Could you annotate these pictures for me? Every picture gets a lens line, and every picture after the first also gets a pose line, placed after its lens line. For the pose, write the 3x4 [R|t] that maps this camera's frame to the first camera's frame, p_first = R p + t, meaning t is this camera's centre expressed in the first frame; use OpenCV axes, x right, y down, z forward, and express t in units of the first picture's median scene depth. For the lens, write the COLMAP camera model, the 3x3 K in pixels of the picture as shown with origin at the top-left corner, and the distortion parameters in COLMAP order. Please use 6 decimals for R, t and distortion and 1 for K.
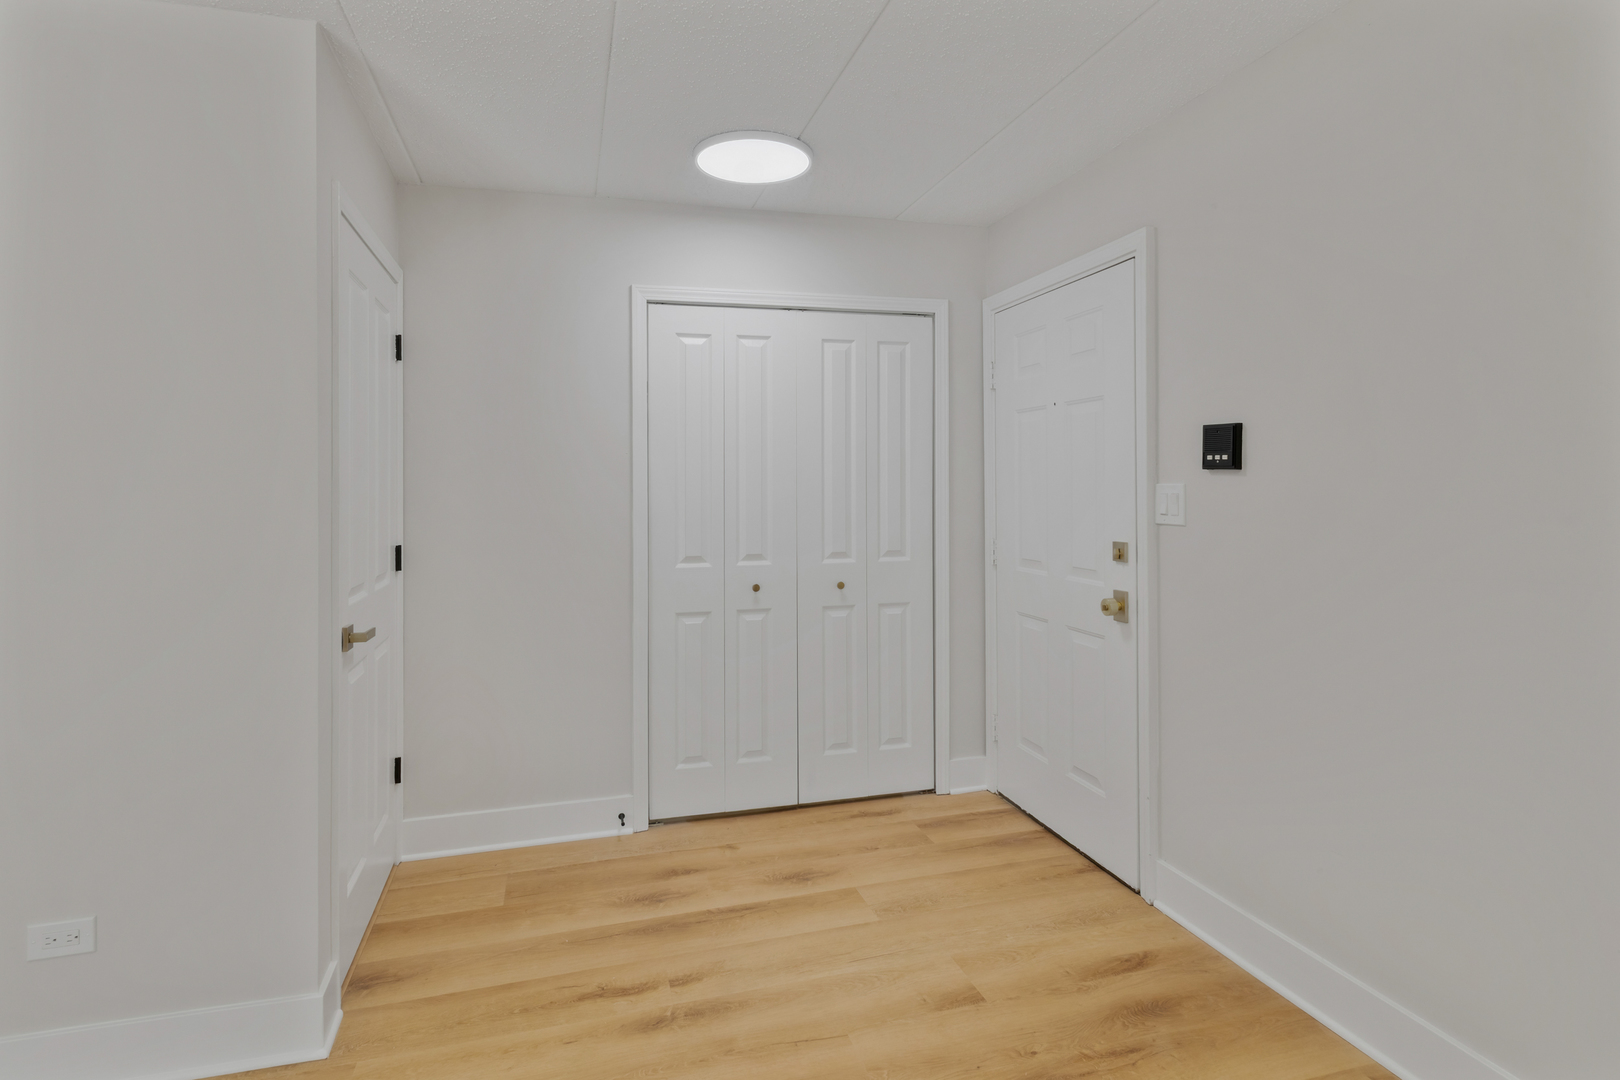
lens RADIAL K [[856.6, 0, 806.9], [0, 856.6, 482.6], [0, 0, 1]] dist [0.033421, -0.000075]
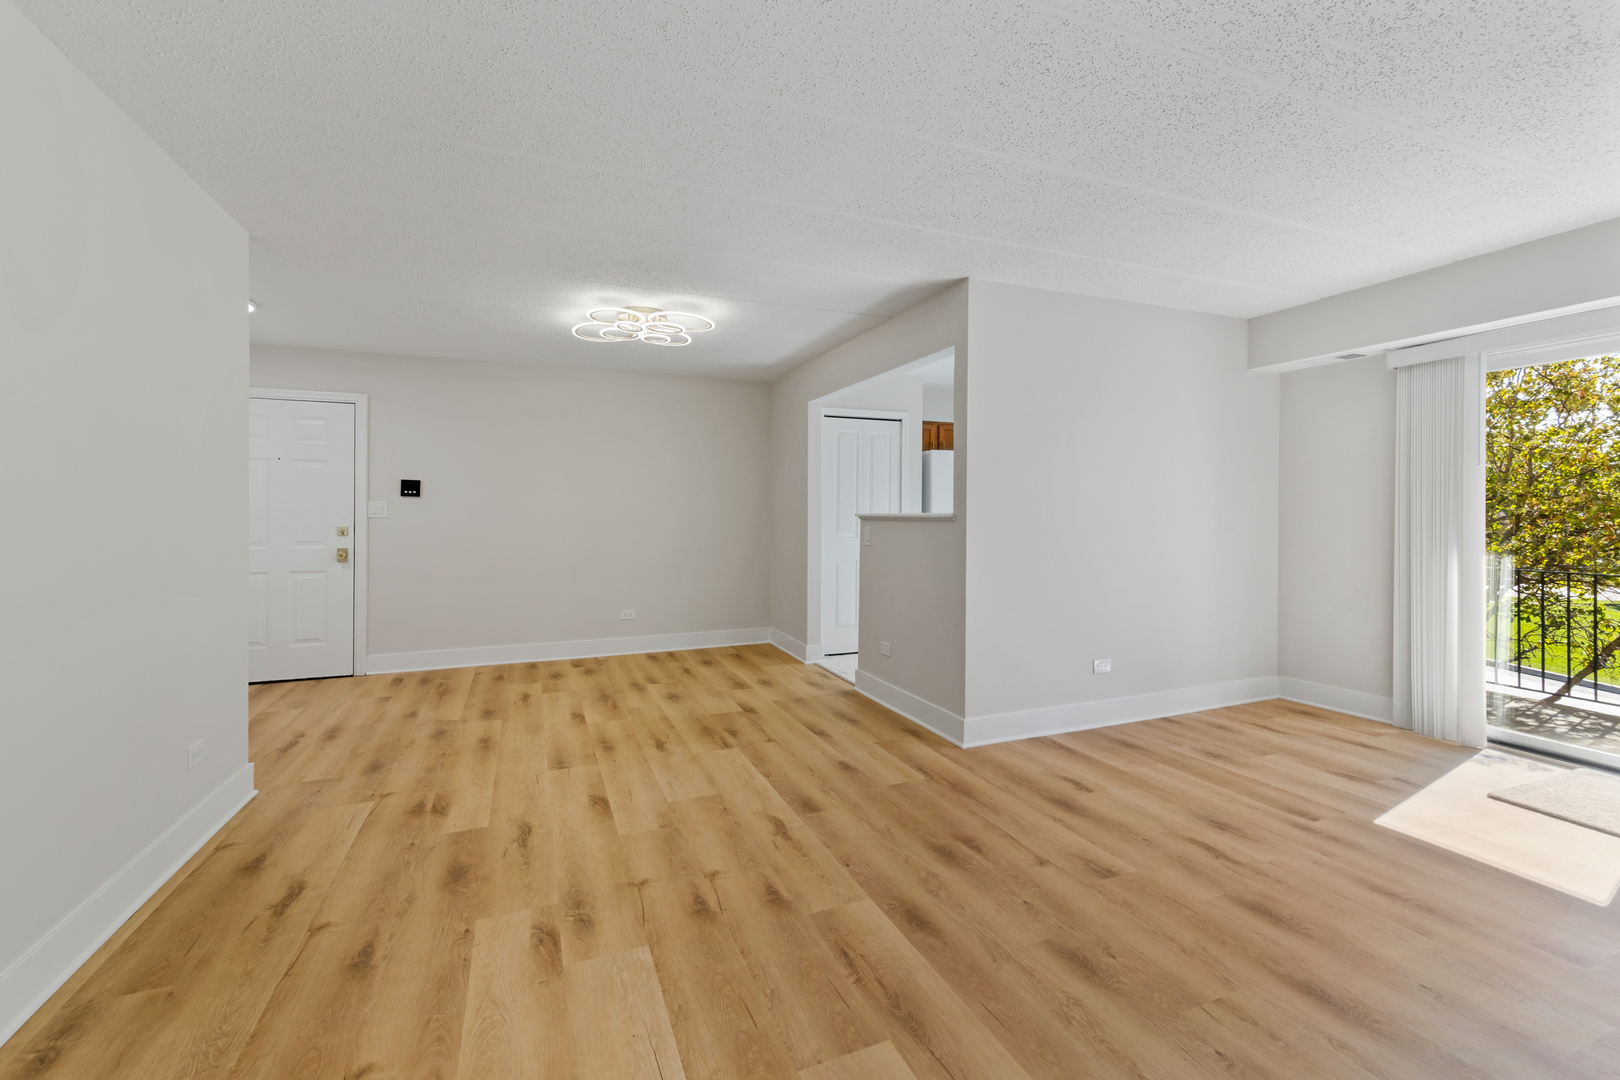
lens RADIAL K [[680.7, 0, 803.1], [0, 680.7, 517.9], [0, 0, 1]] dist [0.001639, 0.000120]
pose [[-0.107076, 0.000988, 0.994250, -1.320348], [-0.004839, 0.999987, -0.001515, 0.036616], [-0.994239, -0.004973, -0.107070, -0.007906]]
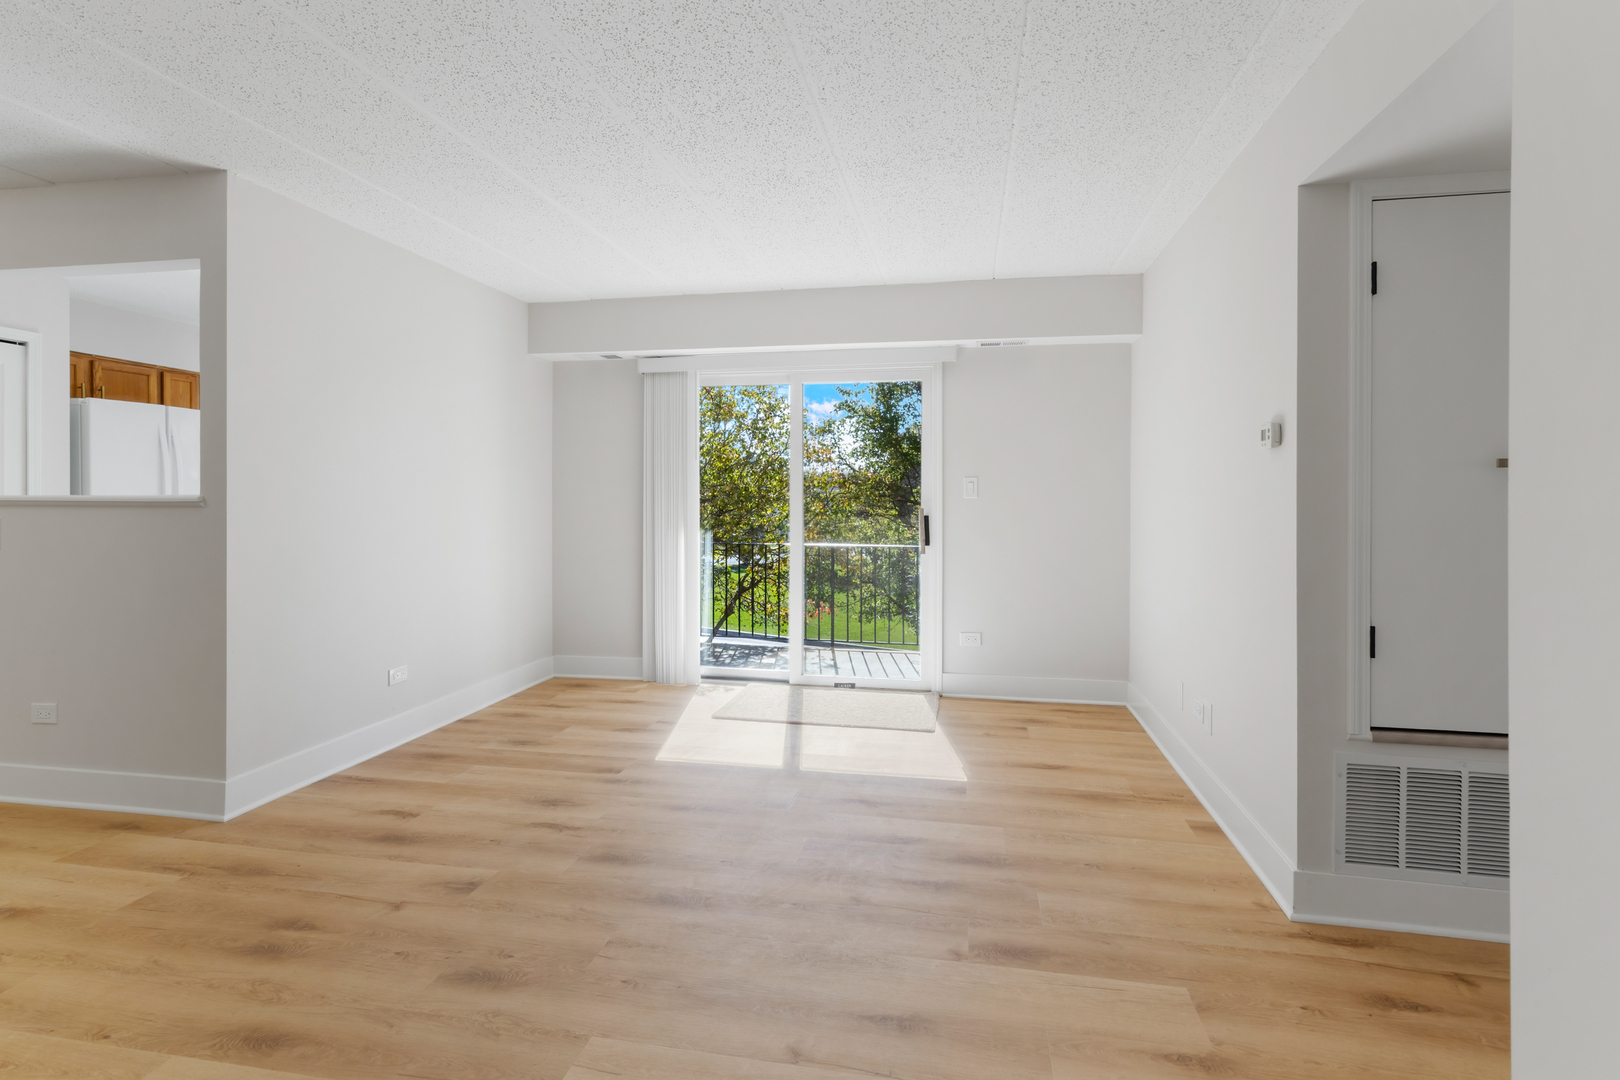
lens RADIAL K [[808.3, 0, 809.9], [0, 808.3, 503.7], [0, 0, 1]] dist [0.001882, 0.000462]
pose [[-0.891404, 0.001657, 0.453206, -1.294021], [0.000484, 0.999996, -0.002704, 0.037797], [-0.453209, -0.002191, -0.891401, 0.142810]]
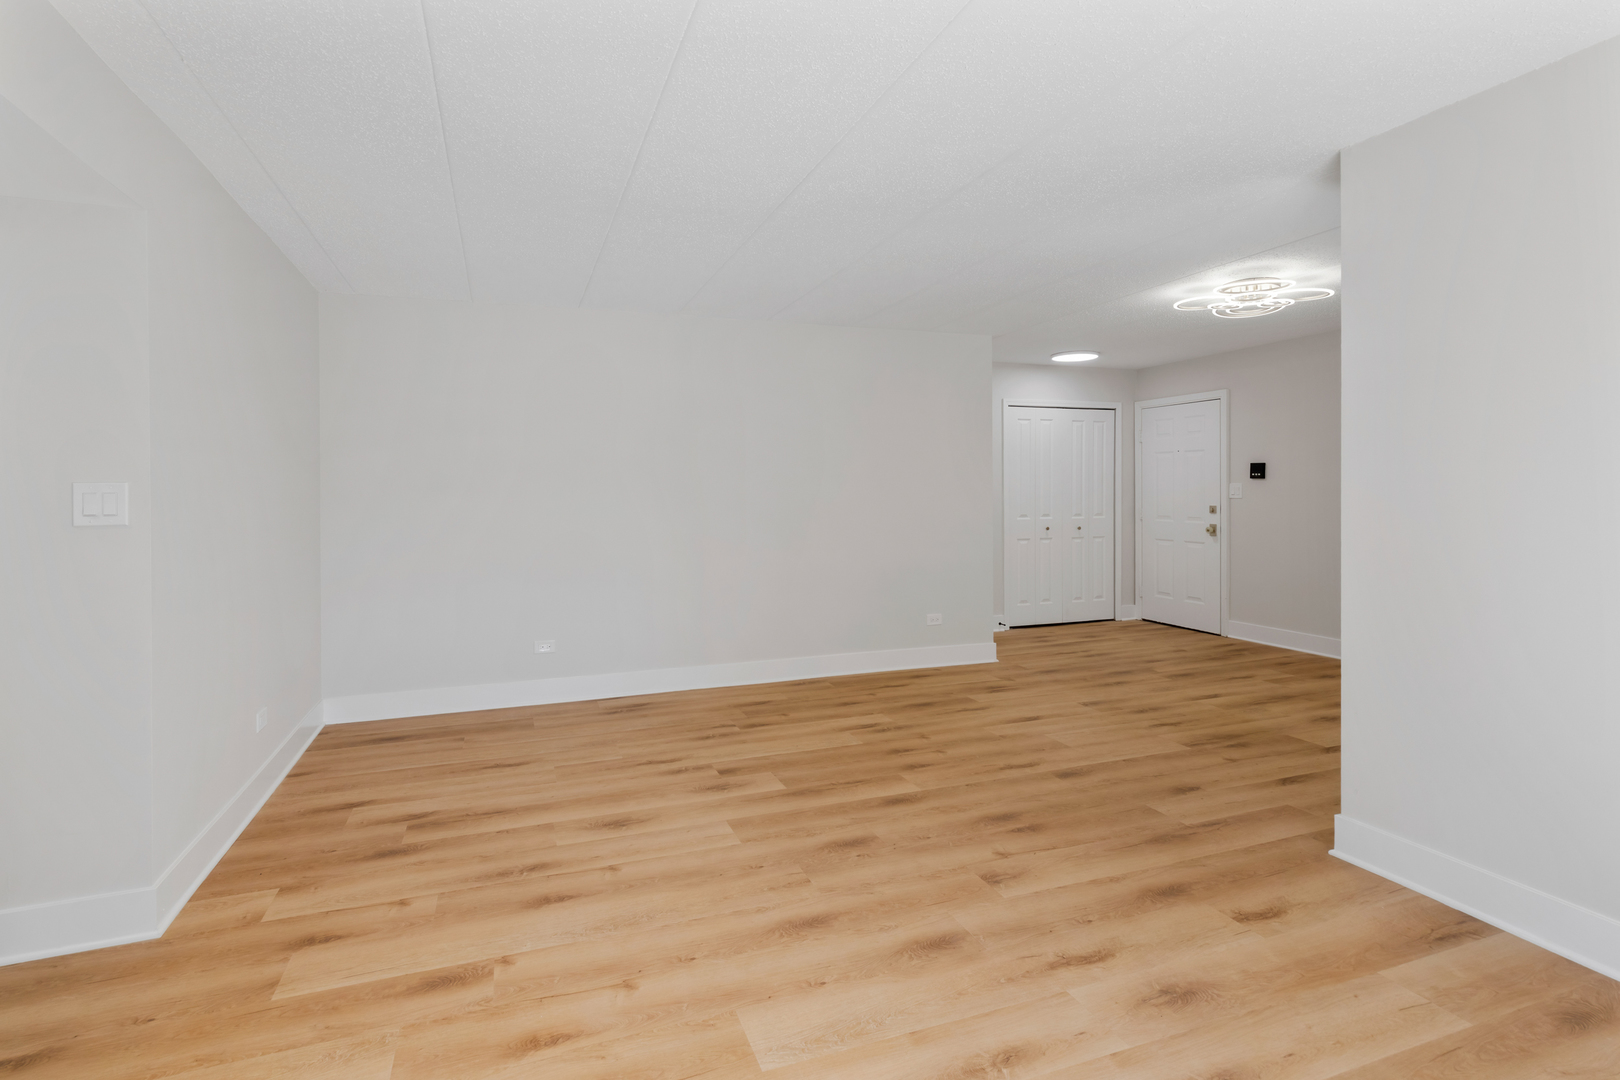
lens RADIAL K [[807.3, 0, 808.7], [0, 807.3, 487.1], [0, 0, 1]] dist [-0.006113, -0.000703]
pose [[0.996995, 0.000226, 0.077468, -0.907741], [-0.000461, 0.999995, 0.003016, 0.004338], [-0.077467, -0.003043, 0.996990, -1.167006]]
